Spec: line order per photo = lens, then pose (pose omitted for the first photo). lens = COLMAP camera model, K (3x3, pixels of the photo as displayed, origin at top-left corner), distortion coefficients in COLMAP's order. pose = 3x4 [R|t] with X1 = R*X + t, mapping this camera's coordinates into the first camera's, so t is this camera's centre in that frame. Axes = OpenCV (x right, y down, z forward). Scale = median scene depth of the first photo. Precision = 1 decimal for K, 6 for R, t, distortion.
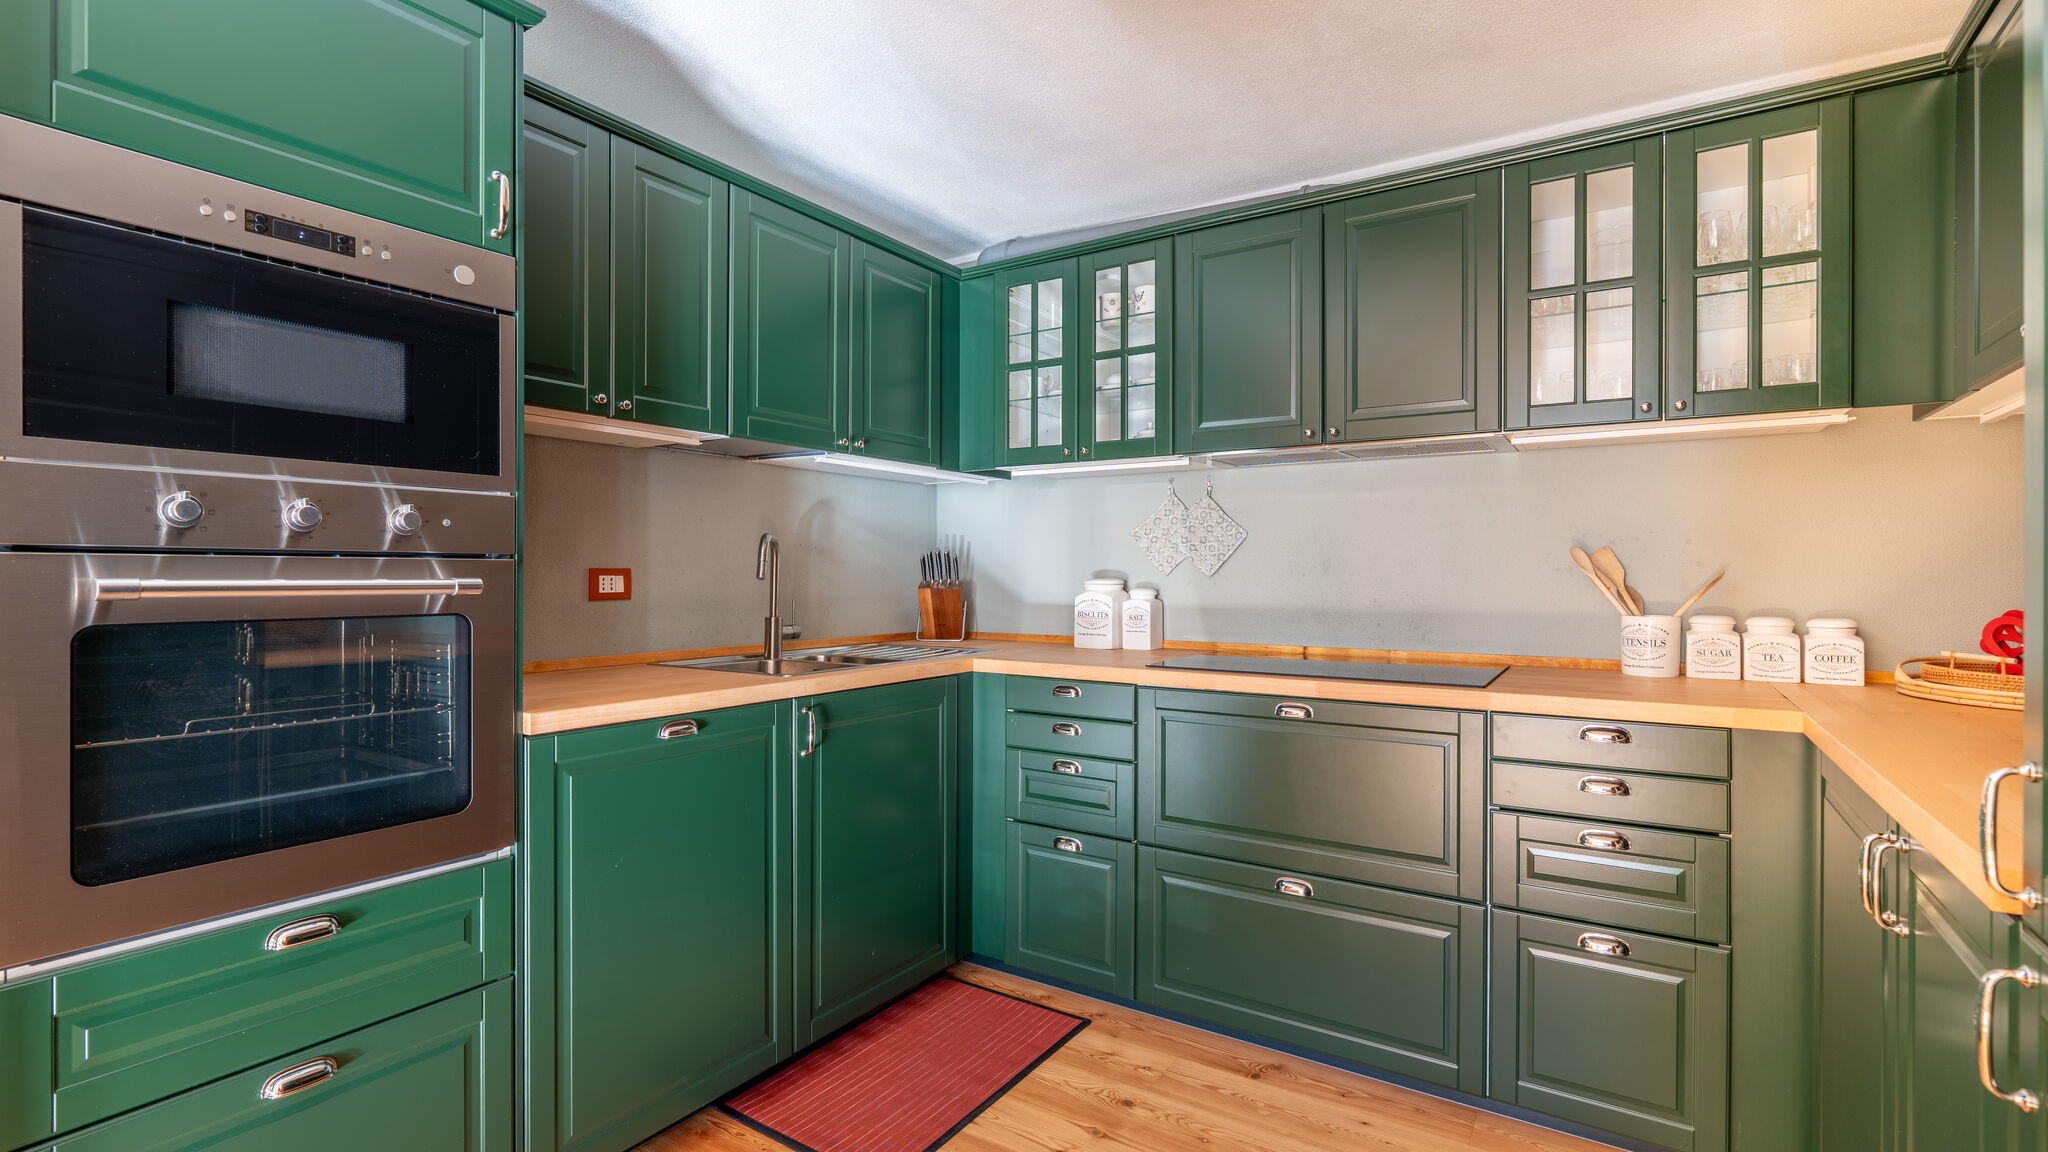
lens RADIAL K [[951.8, 0, 1022.2], [0, 951.8, 573.1], [0, 0, 1]] dist [-0.005510, 0.000529]
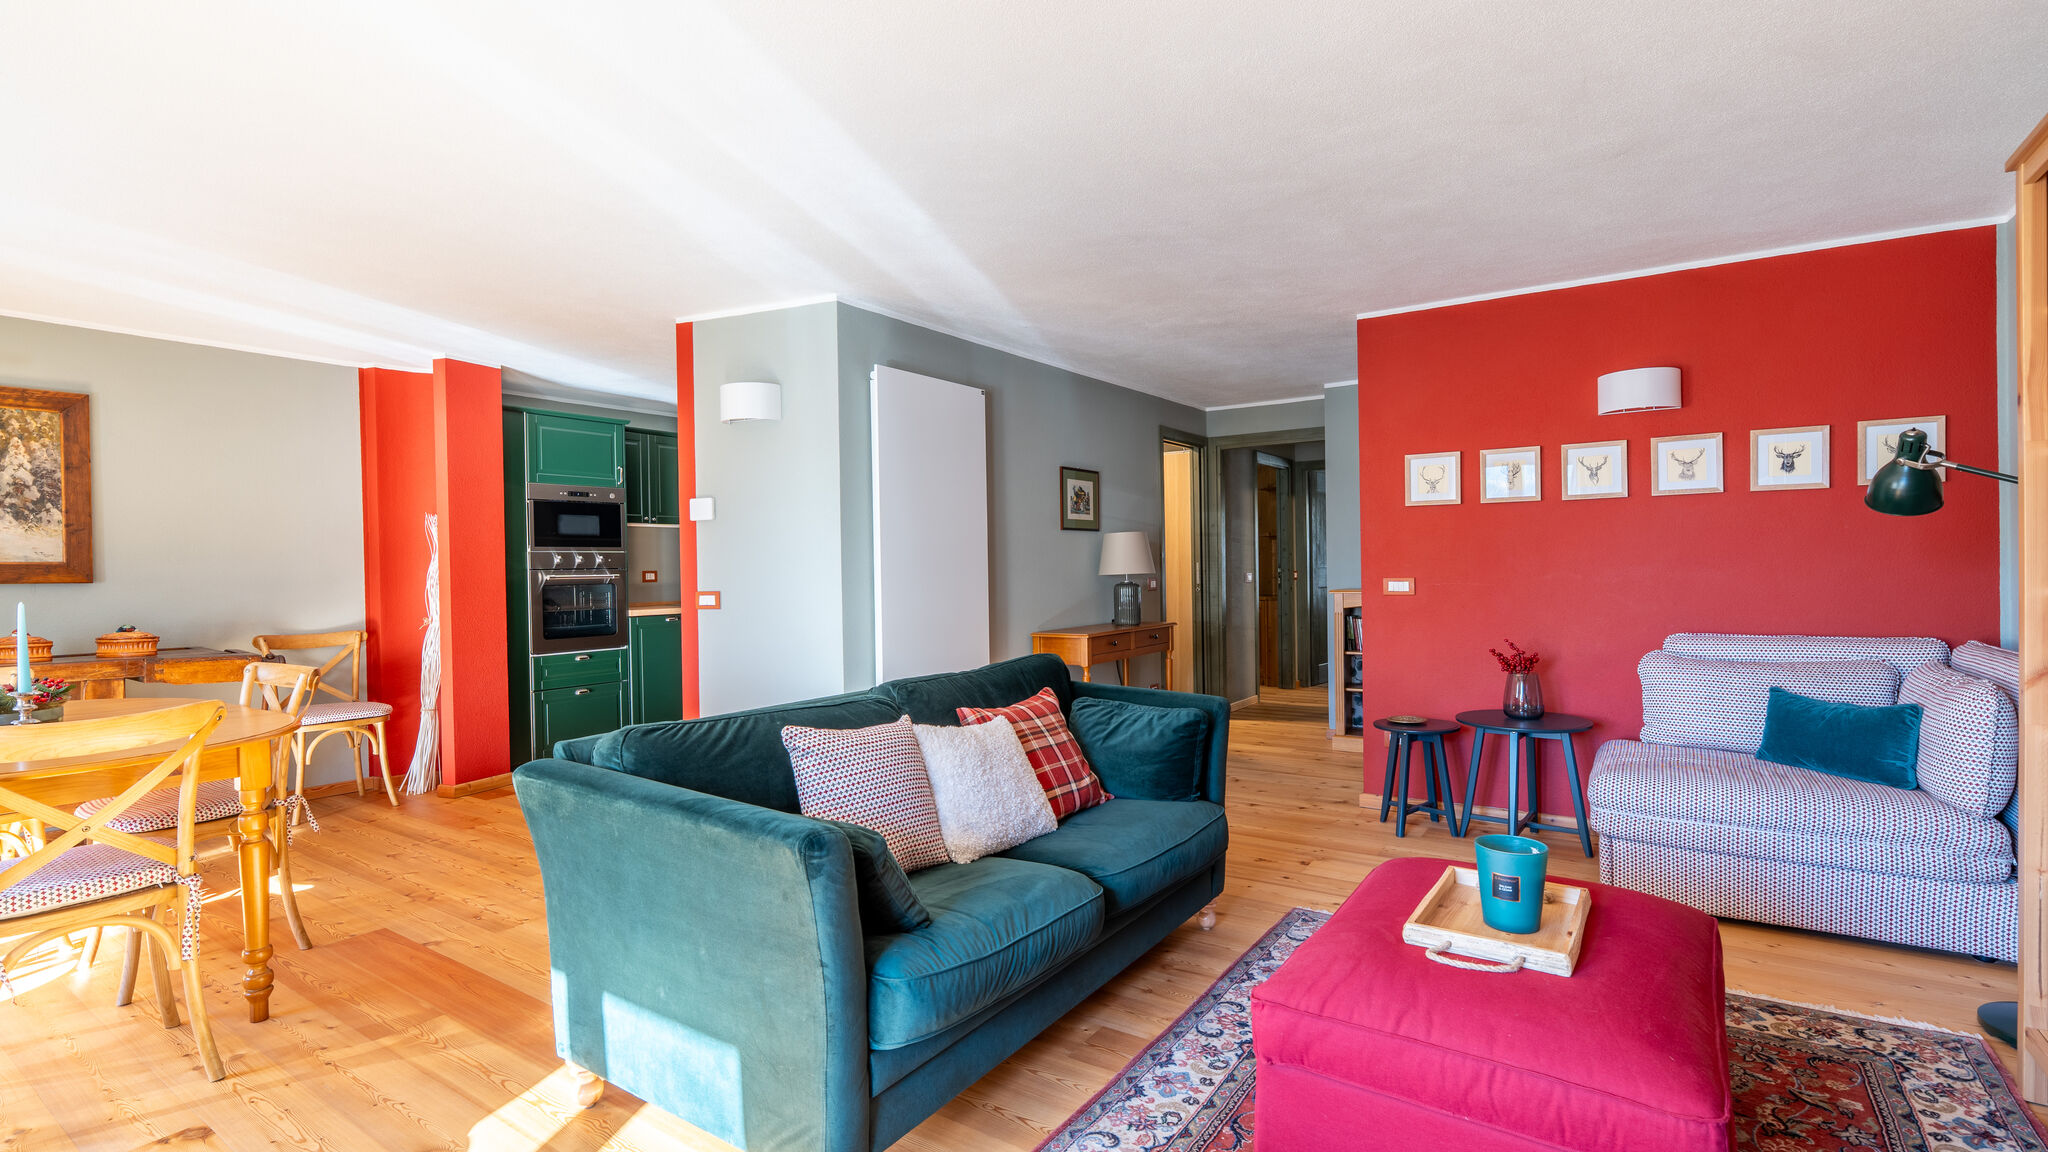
lens RADIAL K [[951.8, 0, 1023.8], [0, 951.8, 574.4], [0, 0, 1]] dist [-0.005510, 0.000529]
pose [[0.999537, -0.017149, -0.025121, 0.450268], [0.017364, 0.999814, 0.008362, 0.000838], [0.024973, -0.008794, 0.999649, -1.082227]]
